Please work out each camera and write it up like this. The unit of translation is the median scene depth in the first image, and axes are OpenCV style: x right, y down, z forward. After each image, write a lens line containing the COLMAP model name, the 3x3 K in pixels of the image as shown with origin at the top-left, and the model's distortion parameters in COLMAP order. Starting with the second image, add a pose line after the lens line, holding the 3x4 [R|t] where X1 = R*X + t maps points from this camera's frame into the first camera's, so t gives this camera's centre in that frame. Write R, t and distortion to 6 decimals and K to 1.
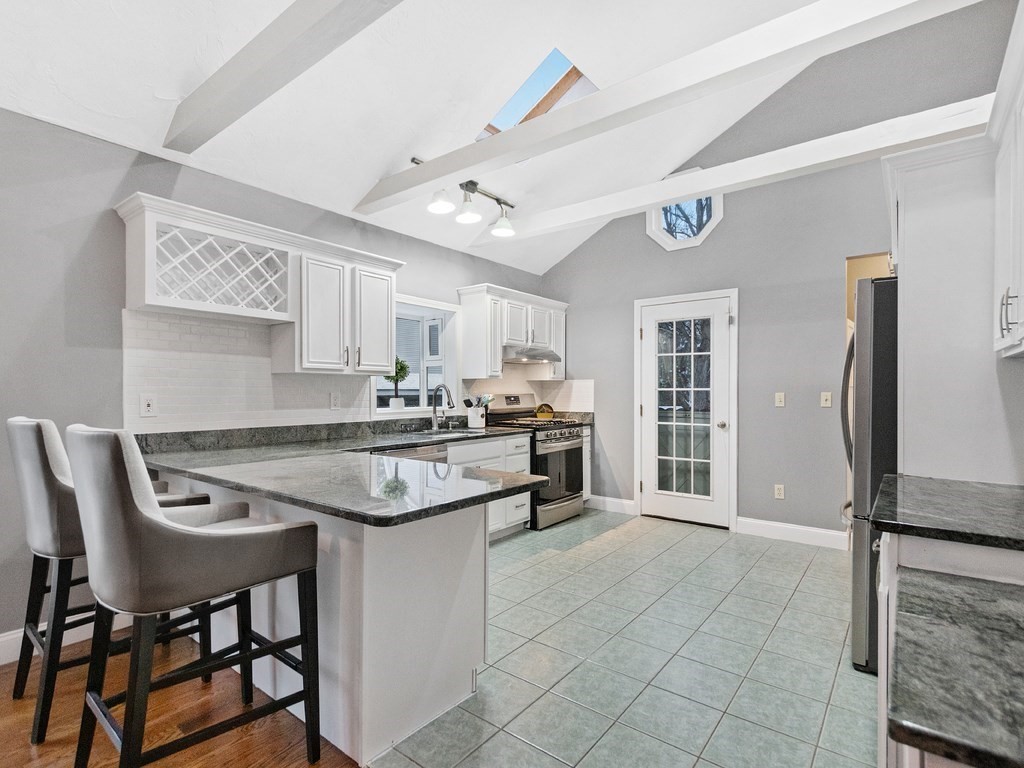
lens RADIAL K [[504.5, 0, 519.6], [0, 504.5, 381.3], [0, 0, 1]] dist [0.010749, -0.004961]
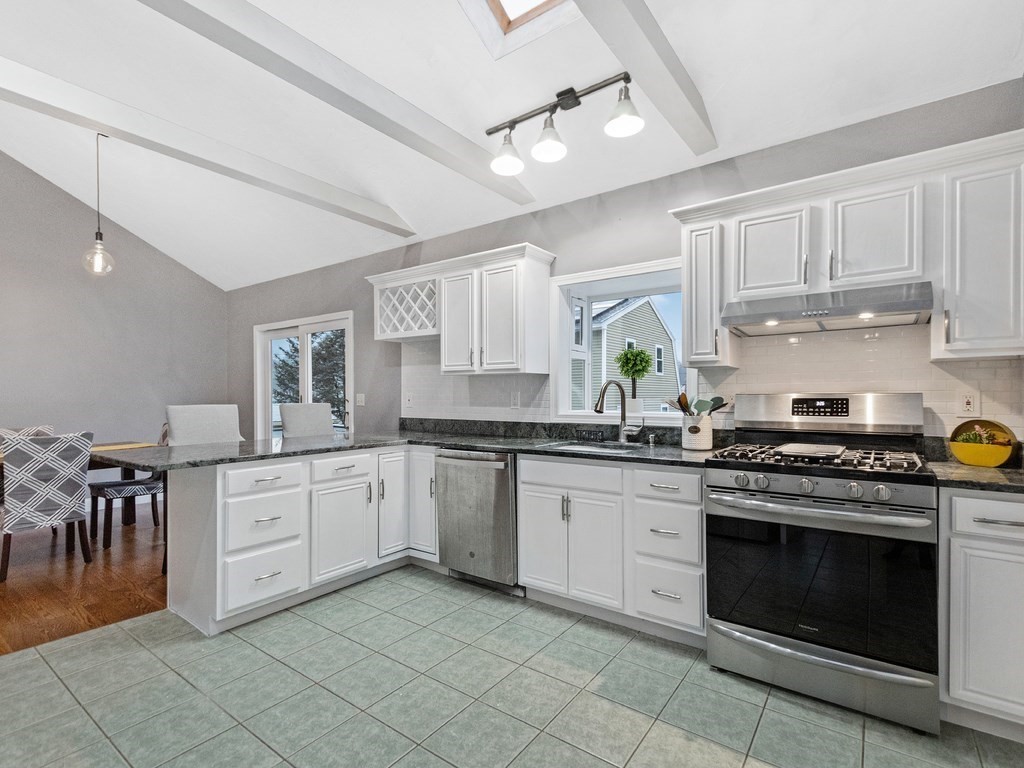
lens RADIAL K [[504.5, 0, 515.4], [0, 504.5, 385.9], [0, 0, 1]] dist [0.010749, -0.004961]
pose [[0.020153, -0.013898, -0.999700, 0.531964], [0.024168, 0.999618, -0.013410, 0.019683], [0.999505, -0.023890, 0.020481, 0.792779]]
